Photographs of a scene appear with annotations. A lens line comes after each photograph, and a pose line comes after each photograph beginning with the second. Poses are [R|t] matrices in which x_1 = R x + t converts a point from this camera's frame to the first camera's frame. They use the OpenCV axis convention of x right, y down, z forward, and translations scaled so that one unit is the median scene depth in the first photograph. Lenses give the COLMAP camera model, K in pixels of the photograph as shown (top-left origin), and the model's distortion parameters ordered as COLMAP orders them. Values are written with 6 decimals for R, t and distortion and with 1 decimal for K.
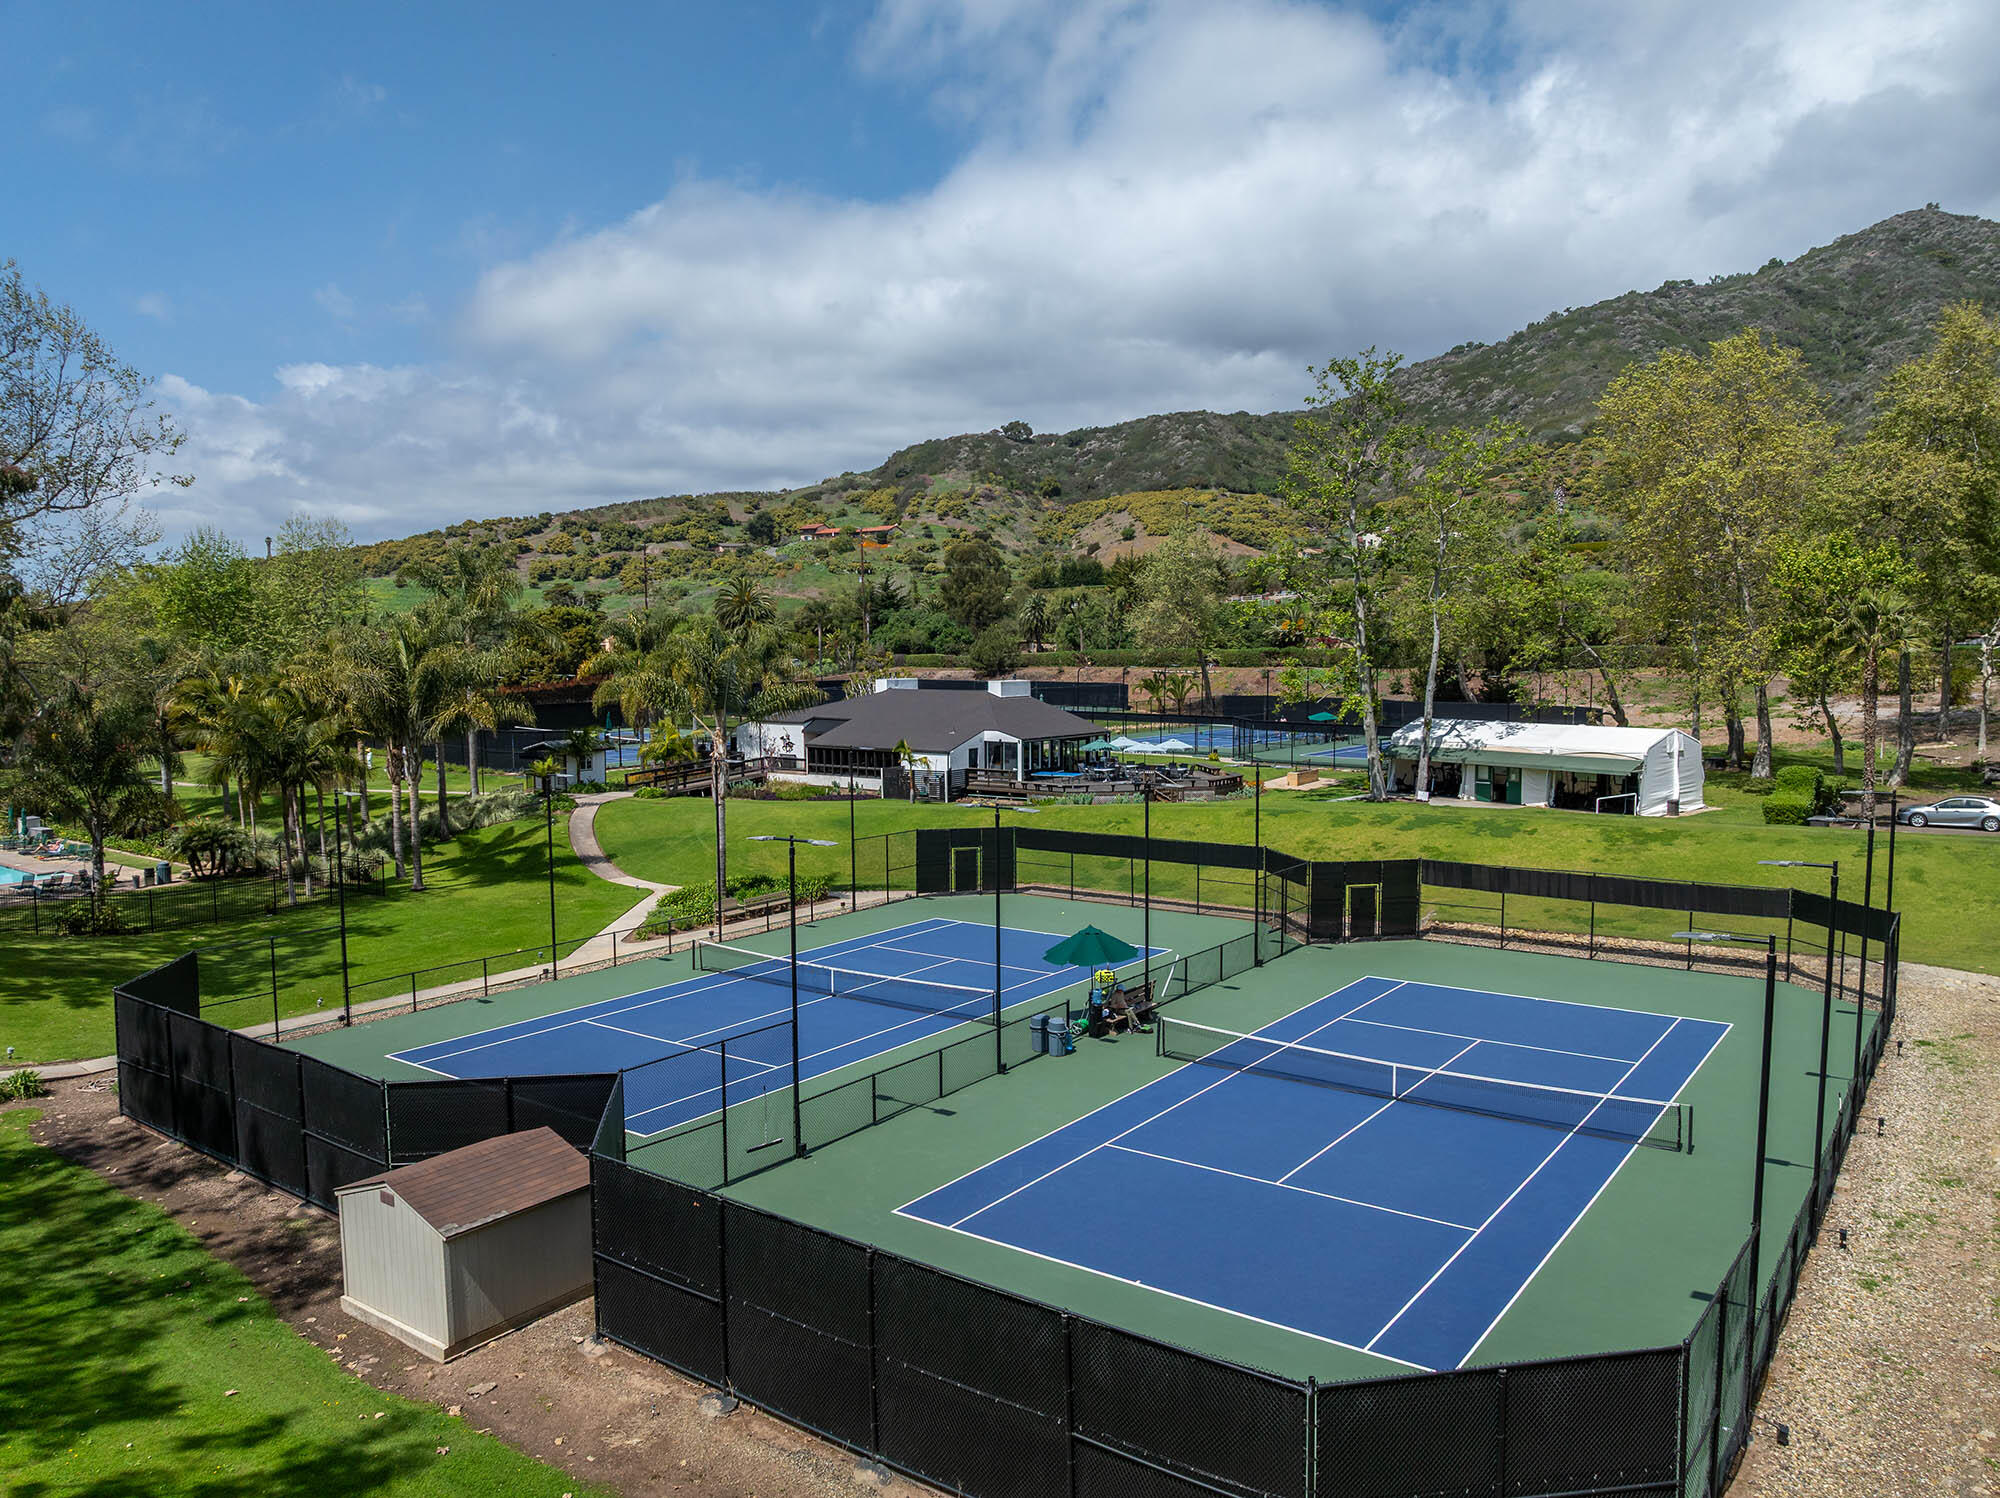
lens RADIAL K [[1407.1, 0, 999.8], [0, 1407.1, 754.7], [0, 0, 1]] dist [-0.034673, -0.001816]
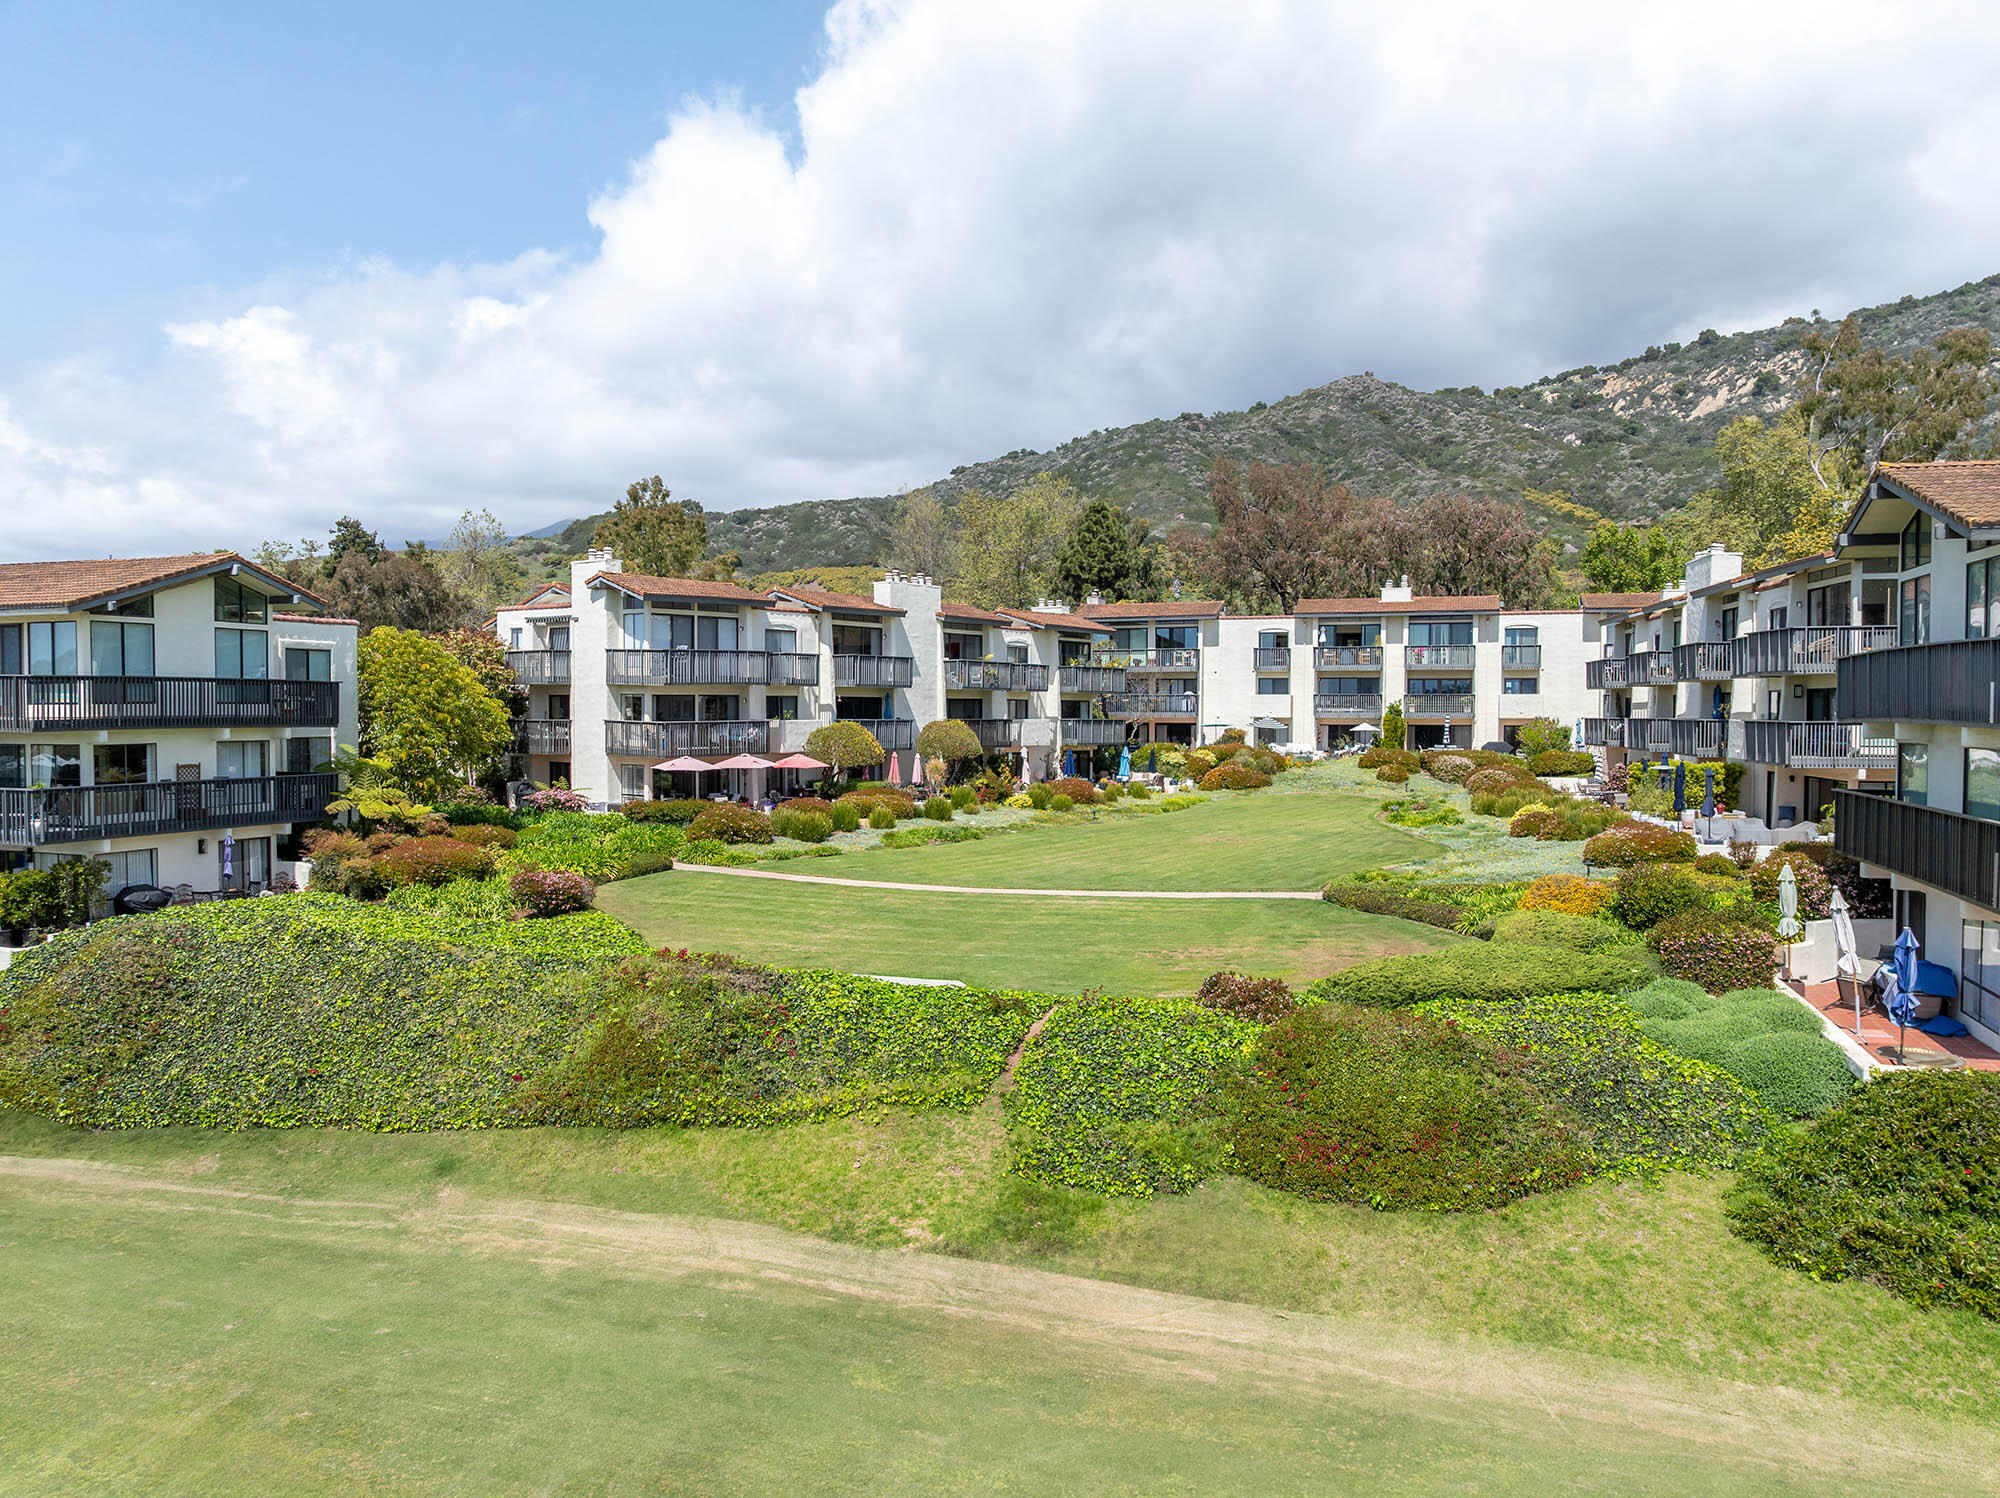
lens RADIAL K [[1407.1, 0, 1002.0], [0, 1407.1, 744.6], [0, 0, 1]] dist [-0.034673, -0.001816]
pose [[0.938615, -0.000506, 0.344965, -0.145214], [0.020152, 0.998372, -0.053368, 0.027118], [-0.344376, 0.057044, 0.937097, -0.144989]]
